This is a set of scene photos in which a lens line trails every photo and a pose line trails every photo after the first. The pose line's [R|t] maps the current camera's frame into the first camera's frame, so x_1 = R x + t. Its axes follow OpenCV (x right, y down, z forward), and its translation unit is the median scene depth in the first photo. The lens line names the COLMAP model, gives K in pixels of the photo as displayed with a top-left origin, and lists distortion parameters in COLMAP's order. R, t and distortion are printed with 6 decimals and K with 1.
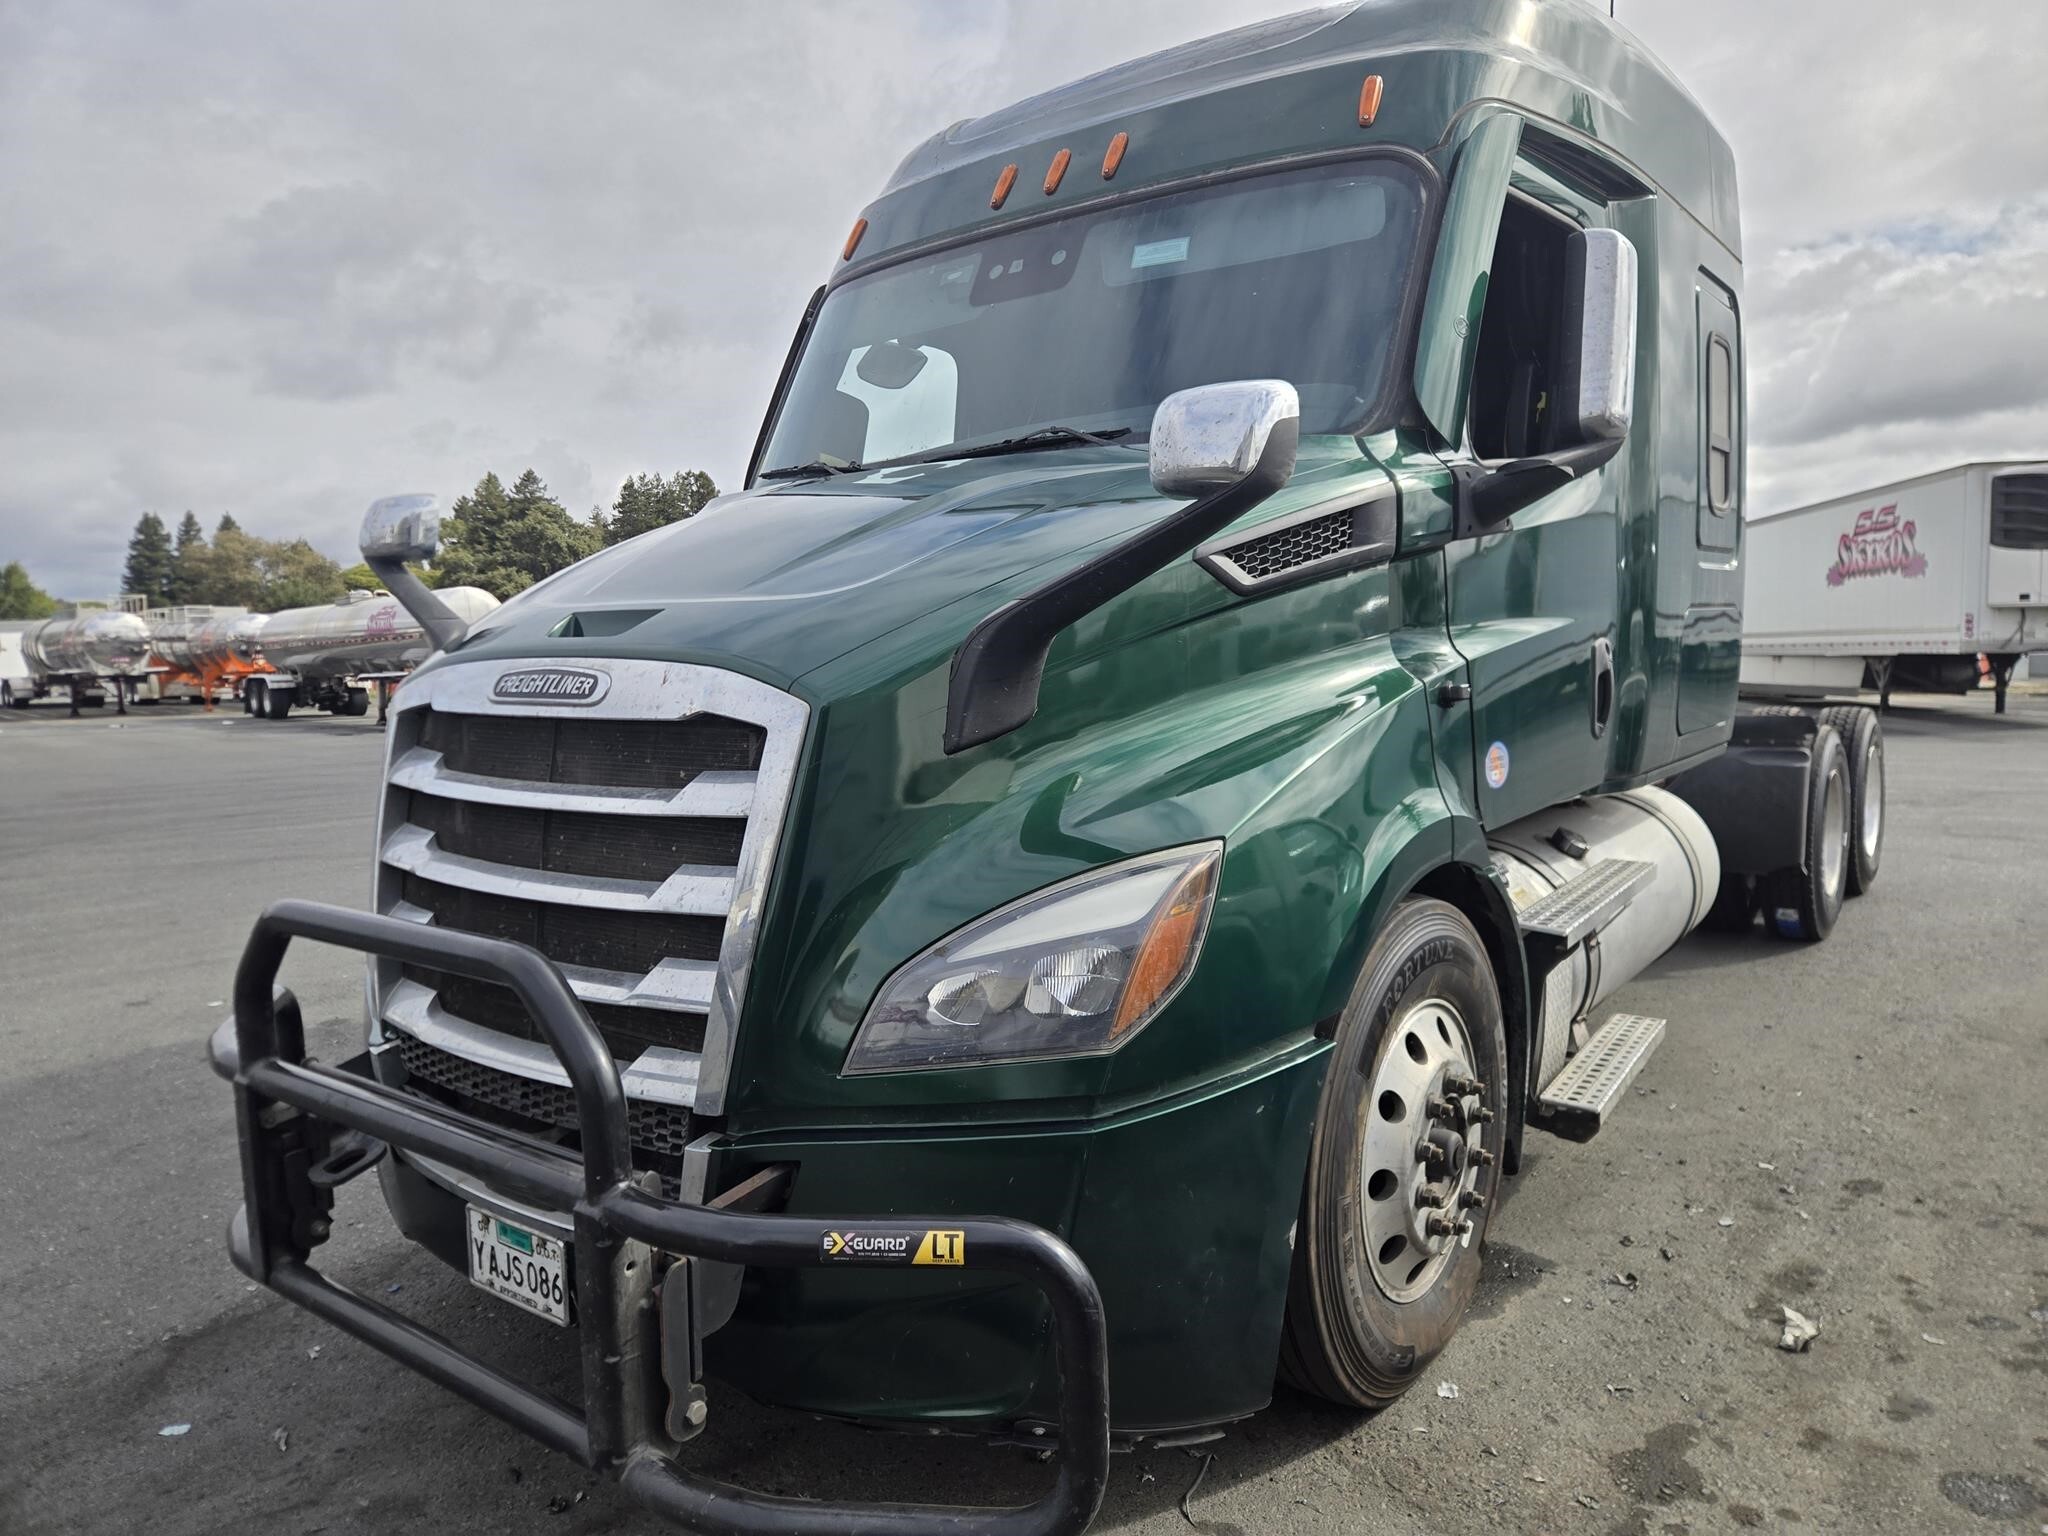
lens RADIAL K [[1374.8, 0, 1014.1], [0, 1374.8, 757.3], [0, 0, 1]] dist [0.072216, -0.062375]
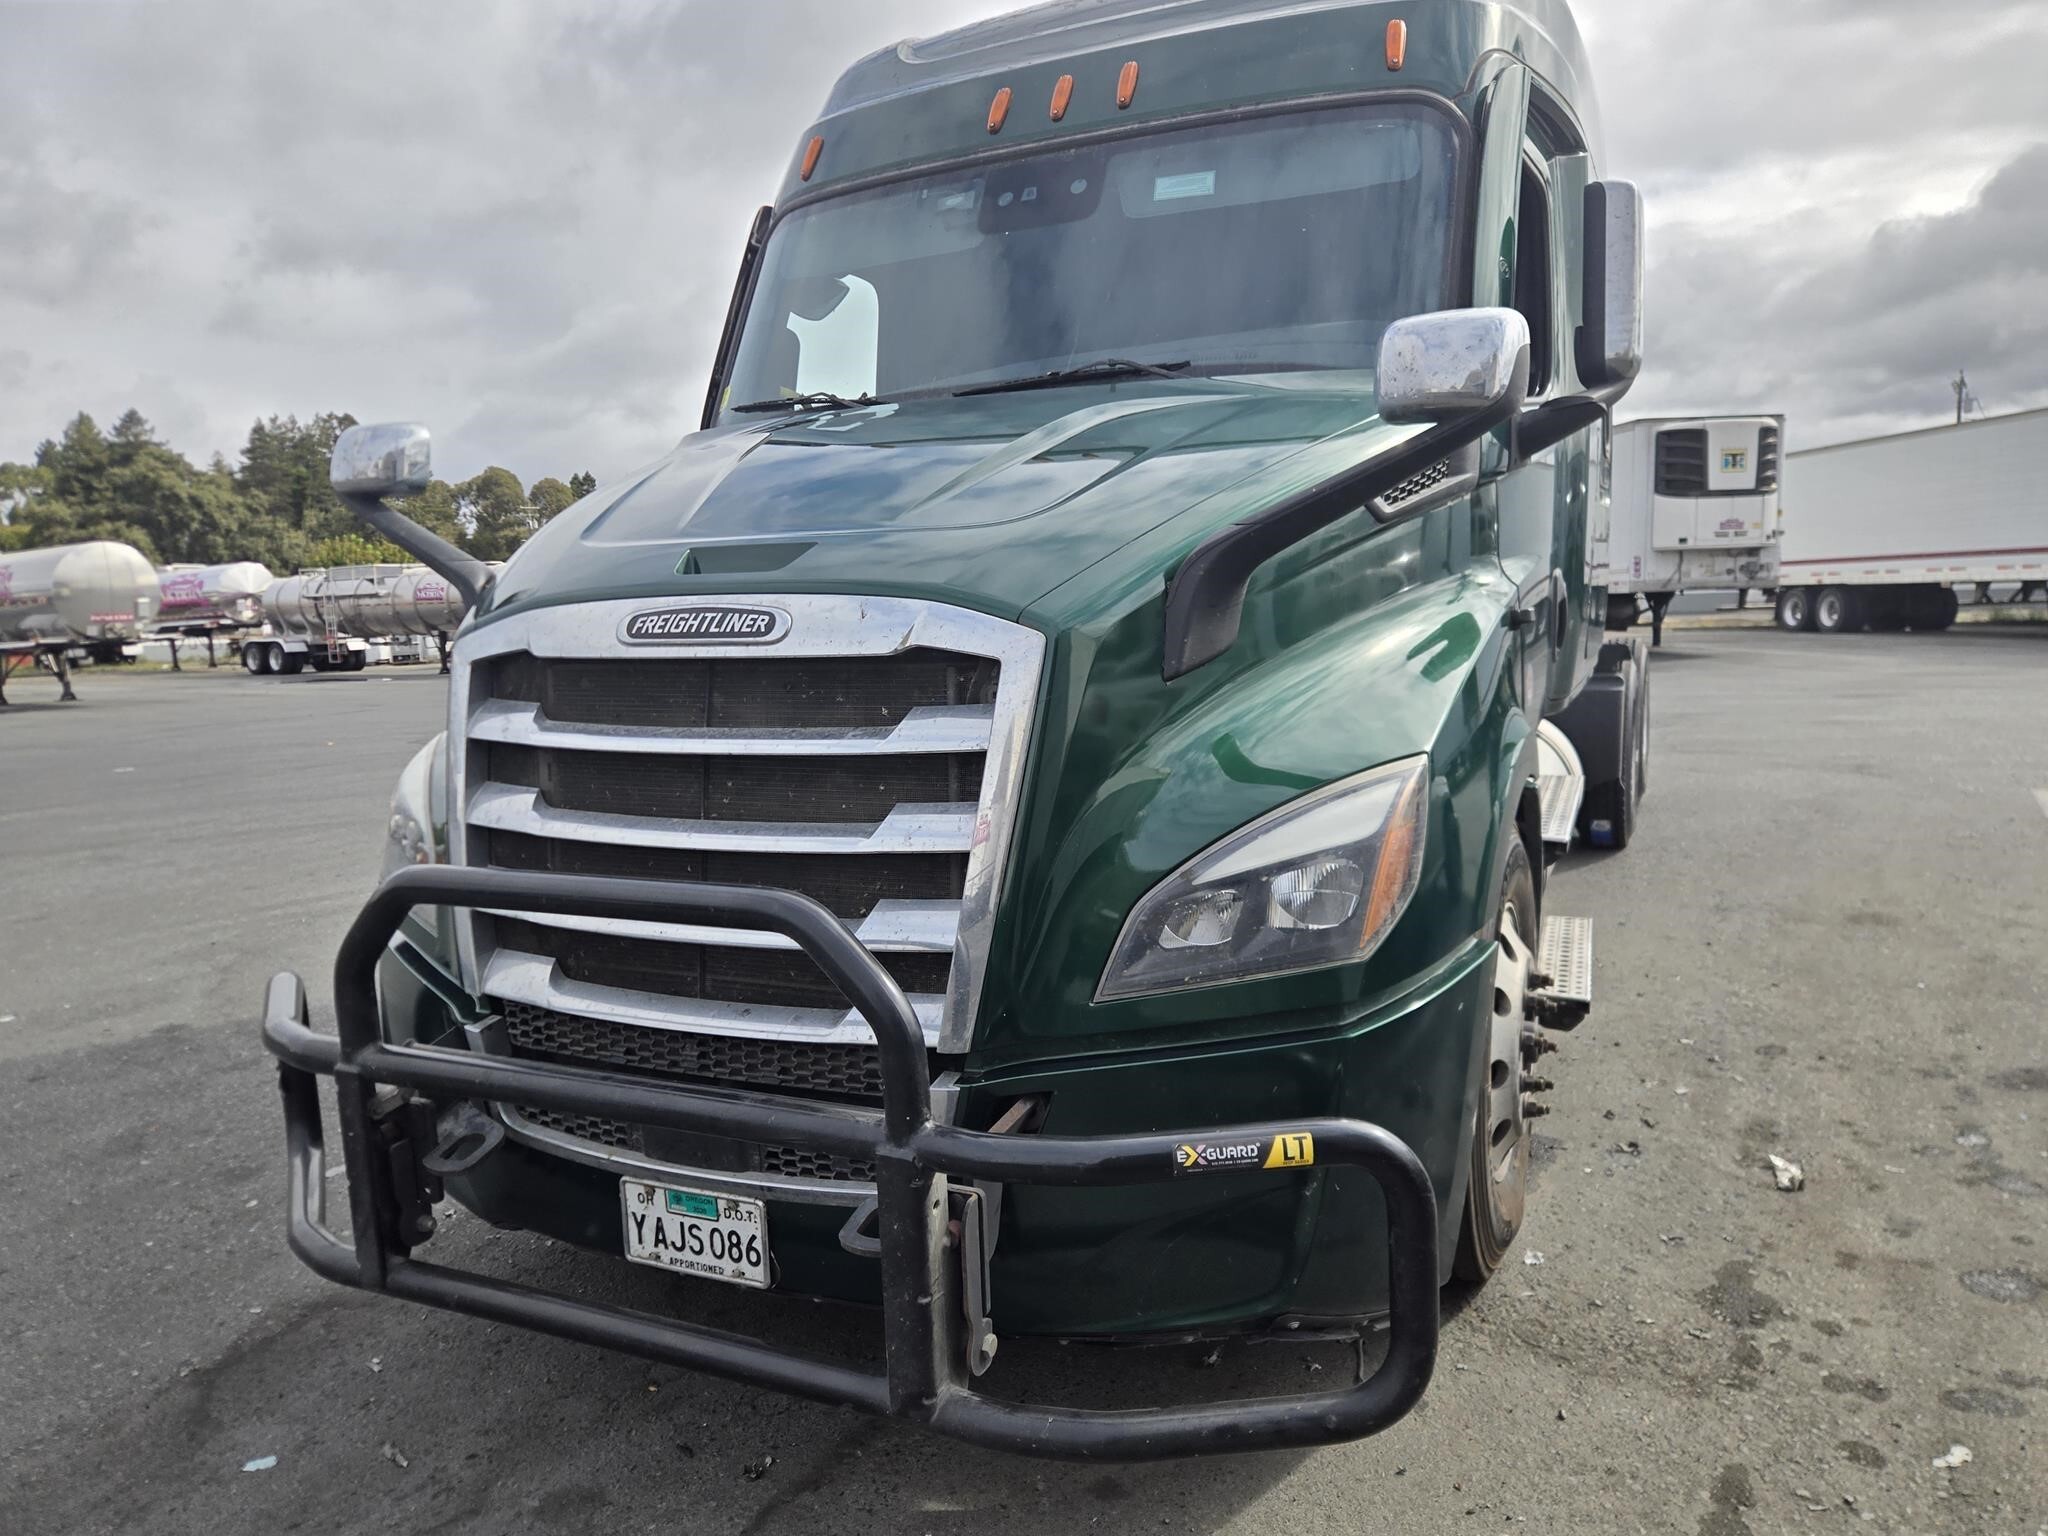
lens RADIAL K [[1398.4, 0, 1024.0], [0, 1398.4, 768.0], [0, 0, 1]] dist [0.065138, -0.050778]
pose [[0.976826, -0.042430, 0.209789, -0.315519], [0.034427, 0.998539, 0.041652, 0.012777], [-0.211250, -0.033464, 0.976859, 0.017474]]
